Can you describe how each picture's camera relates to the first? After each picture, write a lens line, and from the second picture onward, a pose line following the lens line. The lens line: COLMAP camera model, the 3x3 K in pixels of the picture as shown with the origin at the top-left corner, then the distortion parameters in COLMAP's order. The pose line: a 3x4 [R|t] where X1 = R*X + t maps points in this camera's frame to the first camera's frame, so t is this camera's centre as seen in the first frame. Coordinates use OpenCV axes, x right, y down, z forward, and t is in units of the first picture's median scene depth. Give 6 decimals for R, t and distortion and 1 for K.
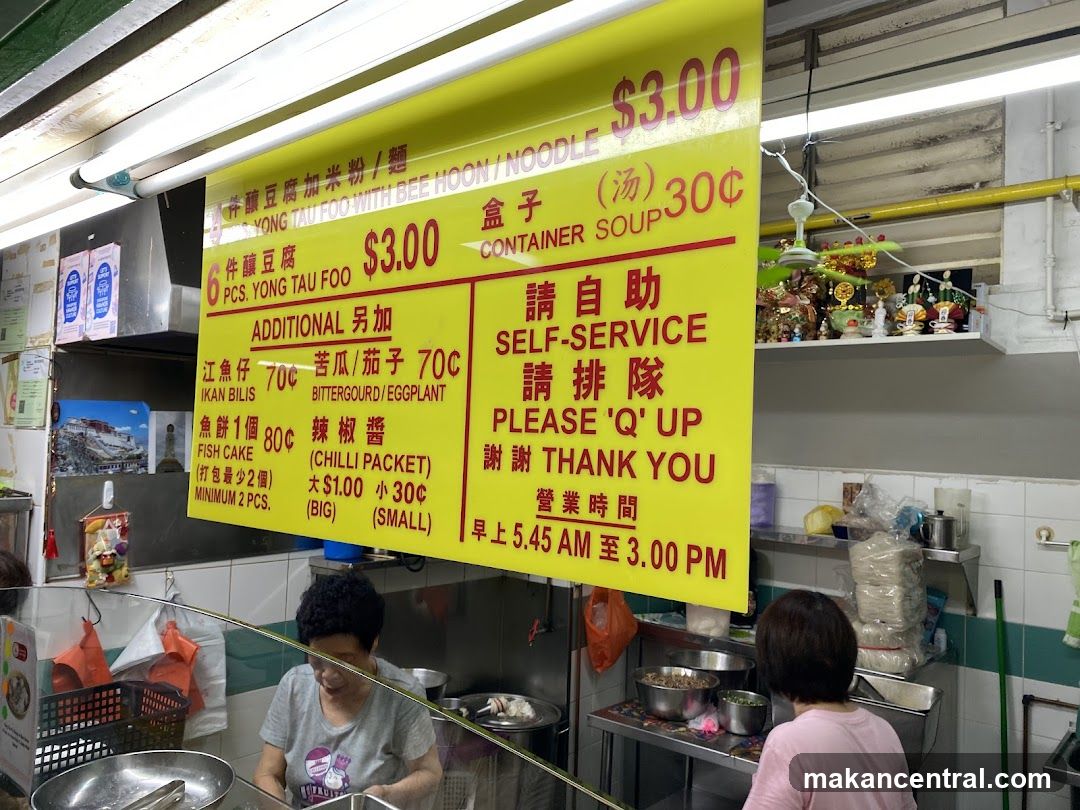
lens RADIAL K [[832.9, 0, 549.9], [0, 832.9, 401.8], [0, 0, 1]] dist [-0.031085, 0.031933]
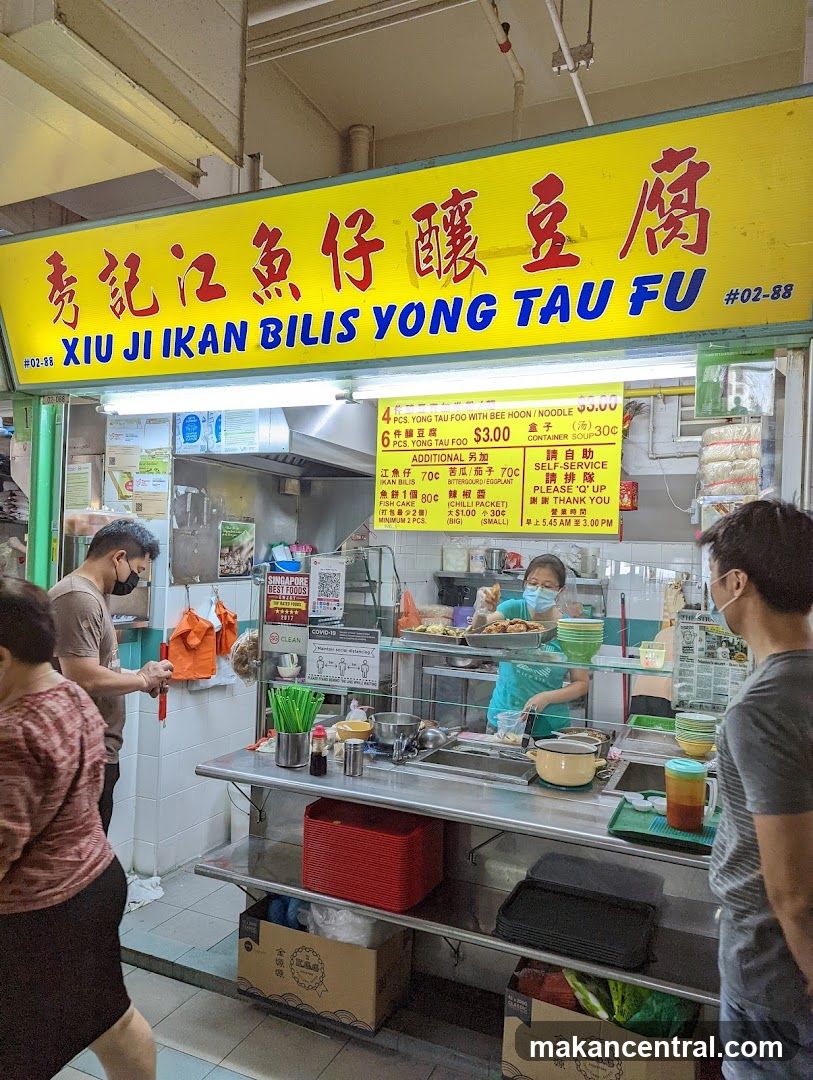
lens RADIAL K [[767.8, 0, 421.7], [0, 767.8, 549.0], [0, 0, 1]] dist [0.058548, -0.026821]
pose [[0.953127, -0.002513, 0.302561, -1.425256], [-0.011540, 0.998936, 0.044648, 0.127182], [-0.302352, -0.046047, 0.952084, -1.818858]]
